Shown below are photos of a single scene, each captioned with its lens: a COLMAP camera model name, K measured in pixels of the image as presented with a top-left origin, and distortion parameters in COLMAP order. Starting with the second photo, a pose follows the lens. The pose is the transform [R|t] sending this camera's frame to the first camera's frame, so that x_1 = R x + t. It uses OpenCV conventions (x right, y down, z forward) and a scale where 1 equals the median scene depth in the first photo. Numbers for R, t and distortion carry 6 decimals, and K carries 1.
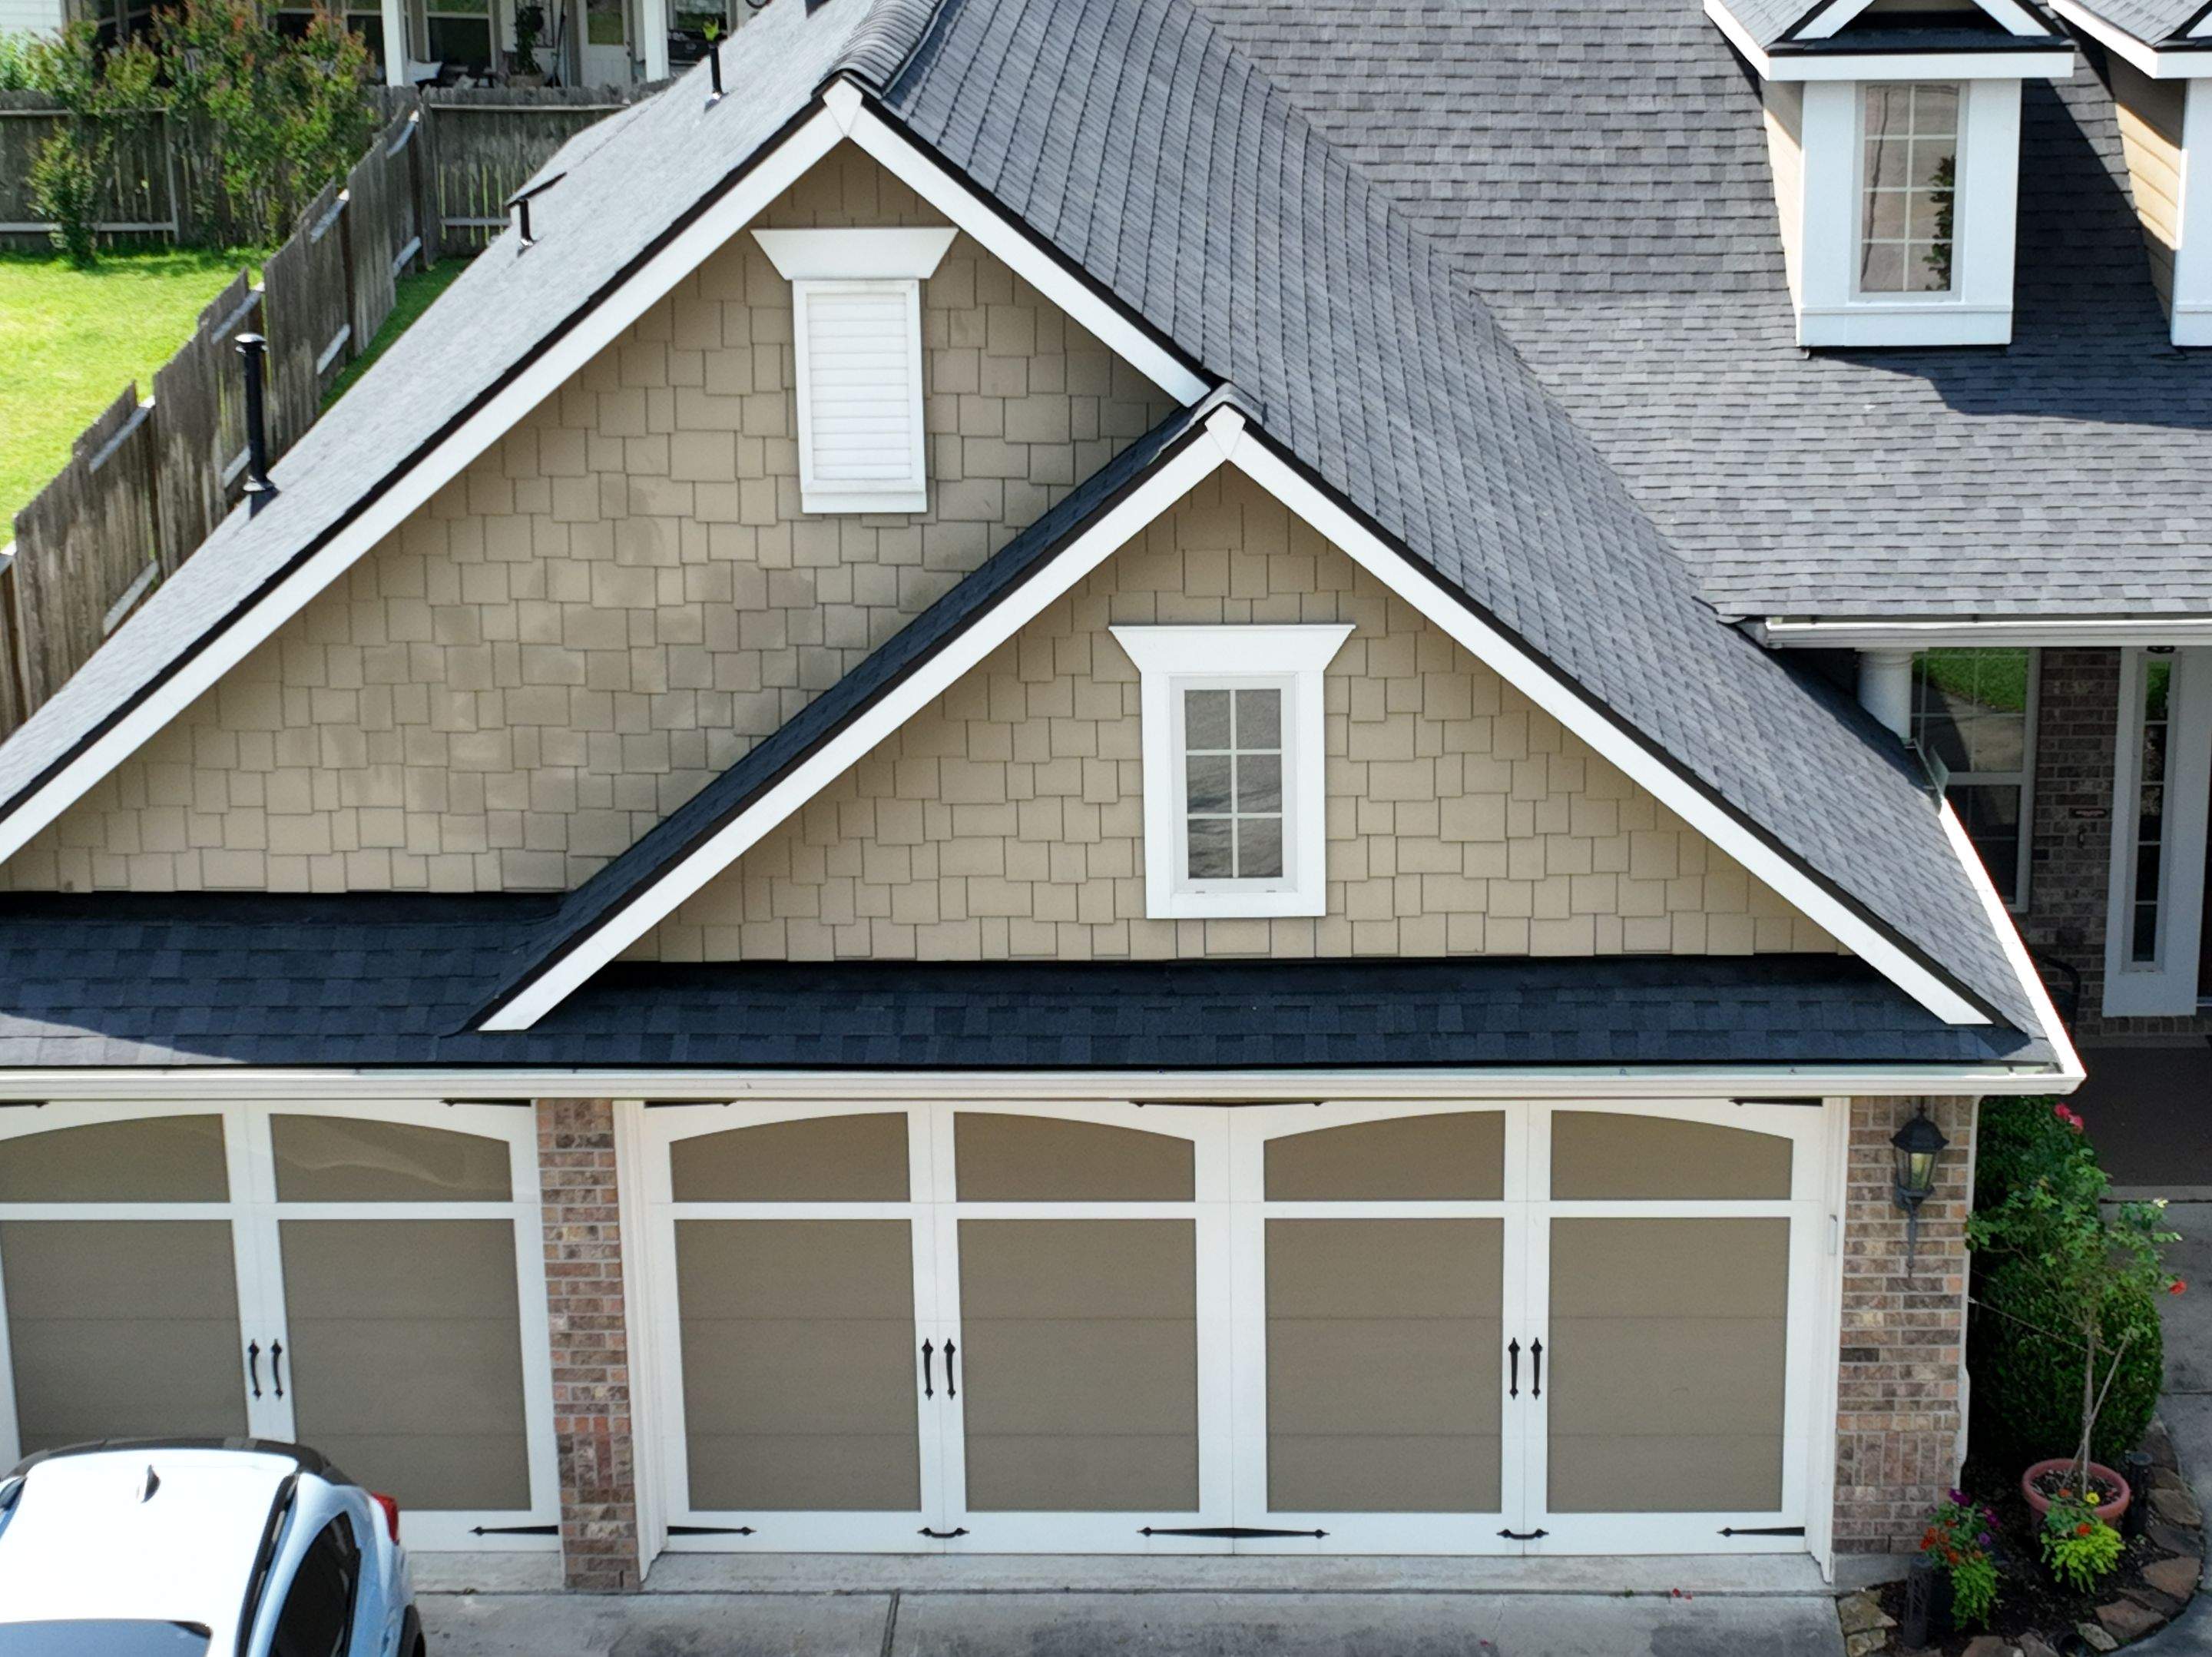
lens RADIAL K [[4325.7, 0, 1171.5], [0, 4325.7, 802.0], [0, 0, 1]] dist [0.016103, -0.018696]
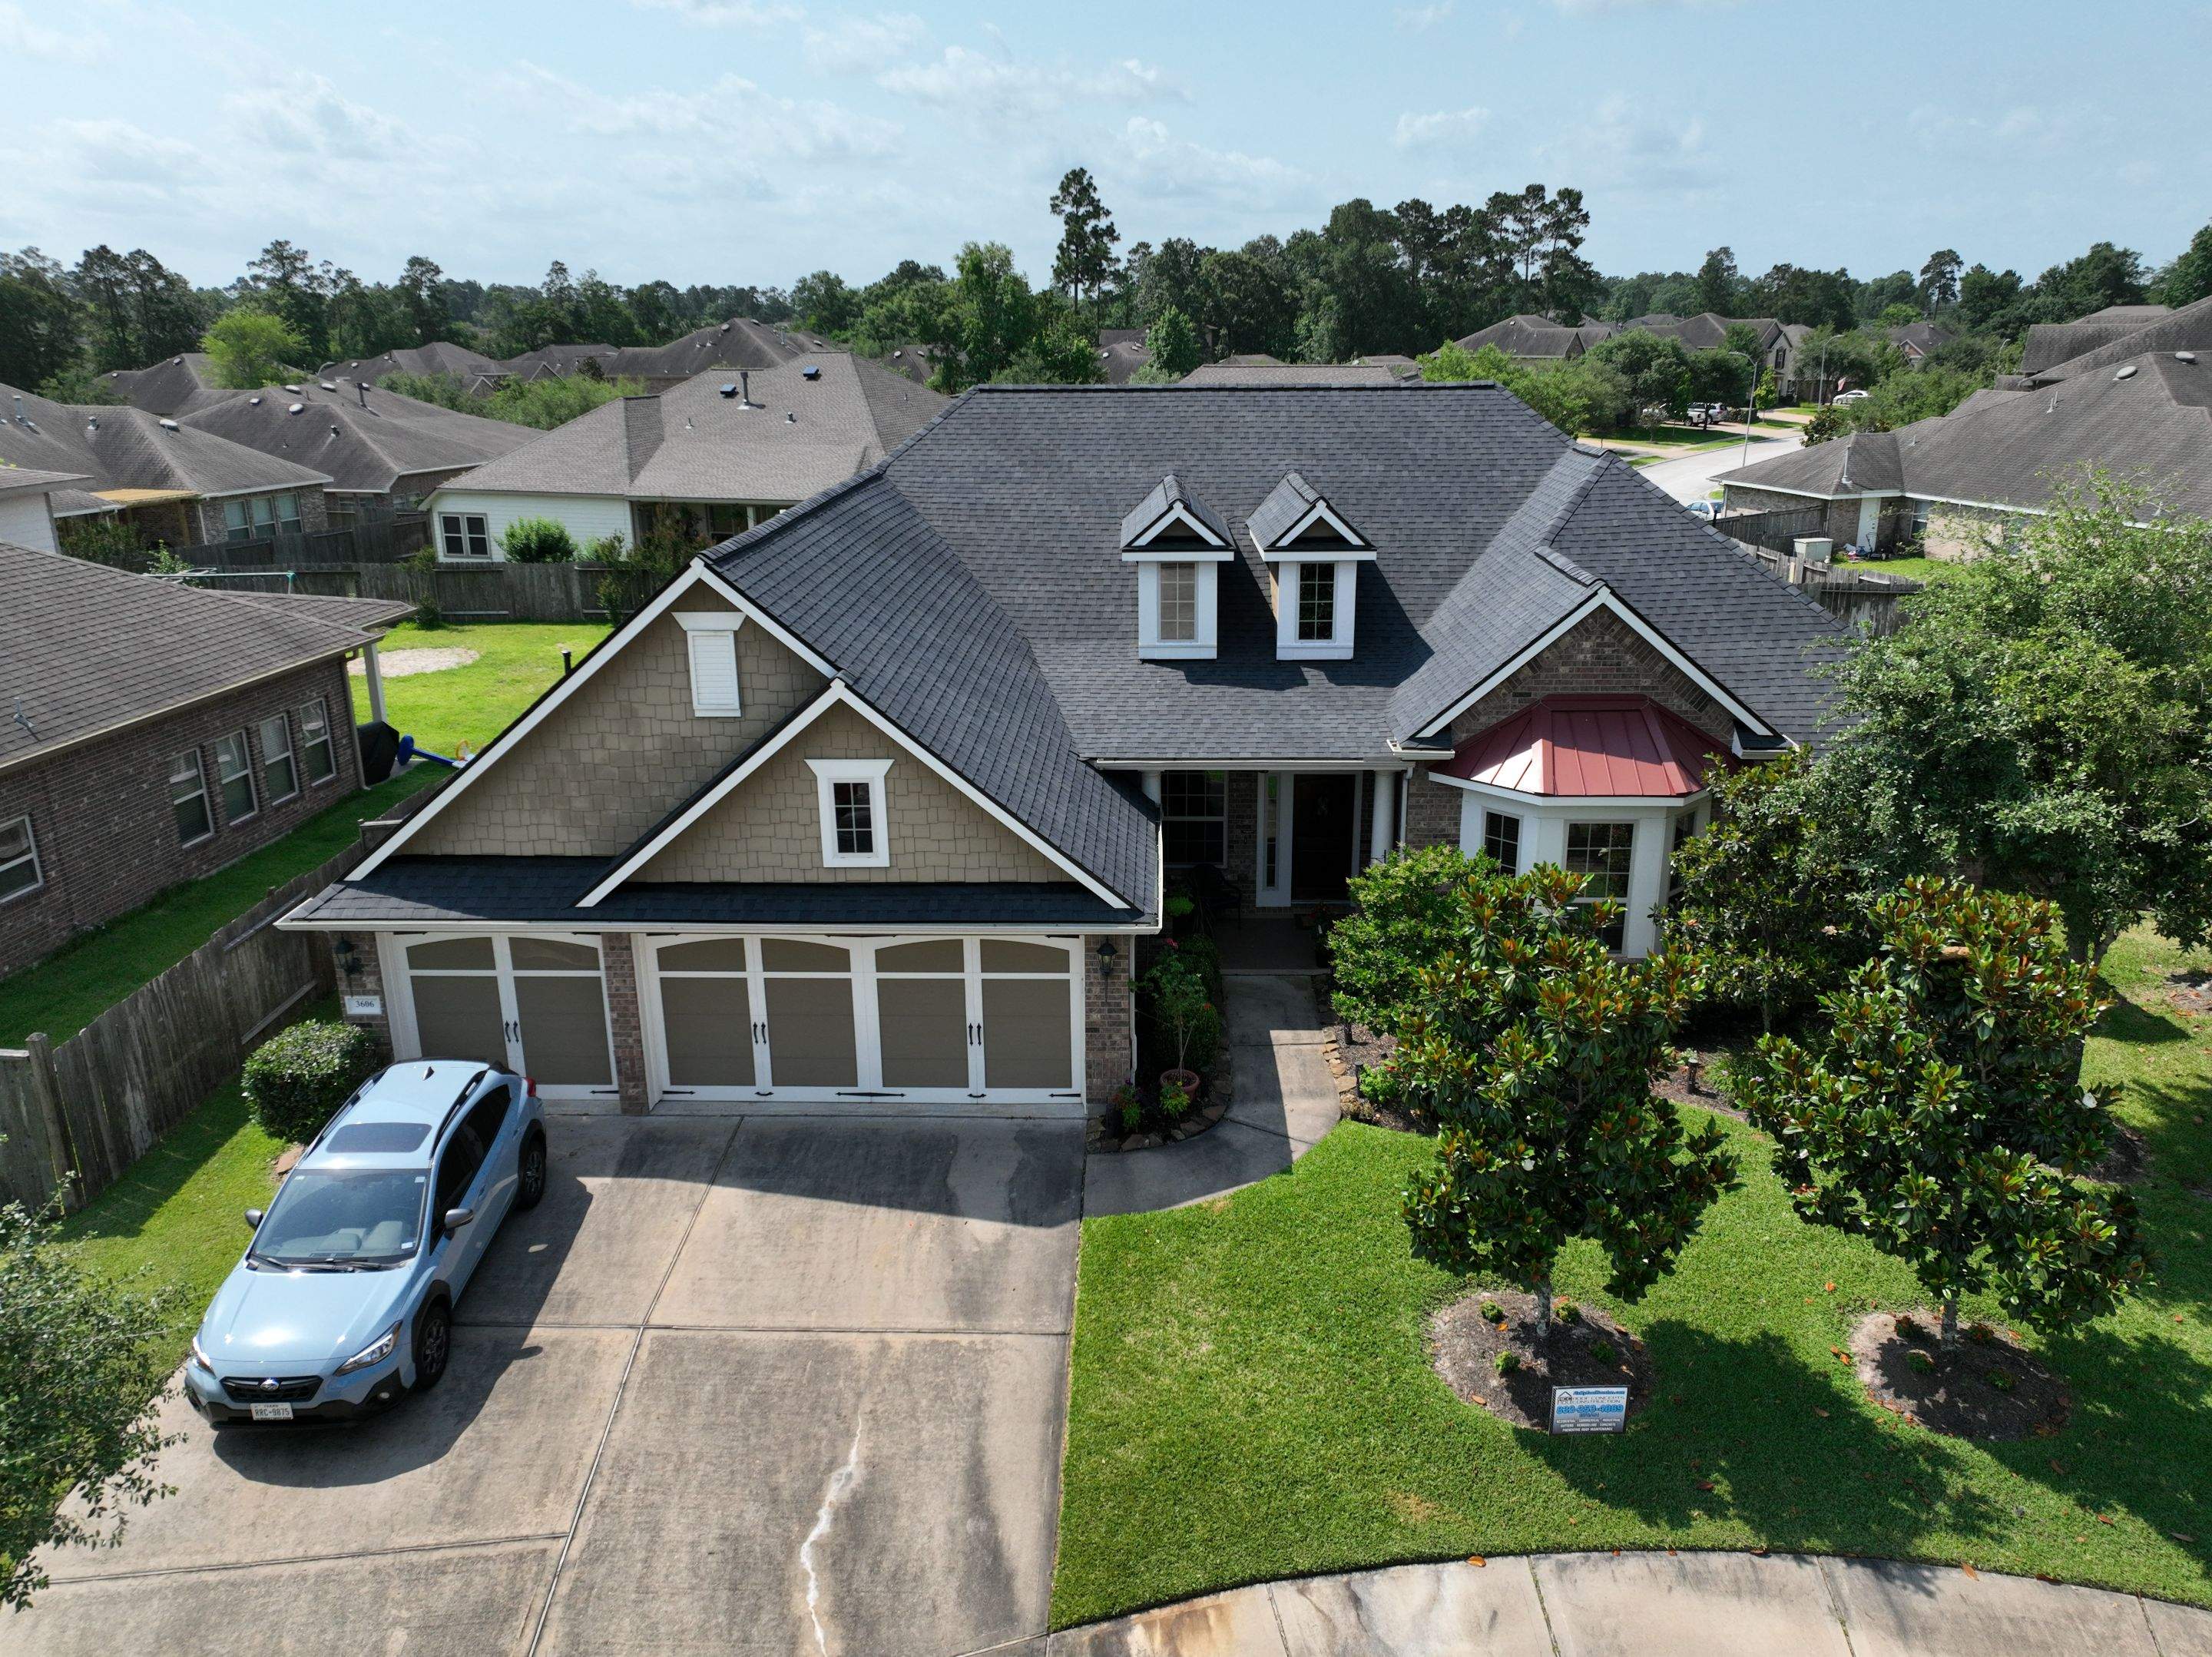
lens RADIAL K [[1590.2, 0, 1122.7], [0, 1590.2, 814.5], [0, 0, 1]] dist [0.002933, -0.001873]
pose [[0.999965, 0.007487, 0.003703, 0.173400], [-0.007458, 0.999943, -0.007645, 0.000051], [-0.003760, 0.007617, 0.999964, 0.002775]]
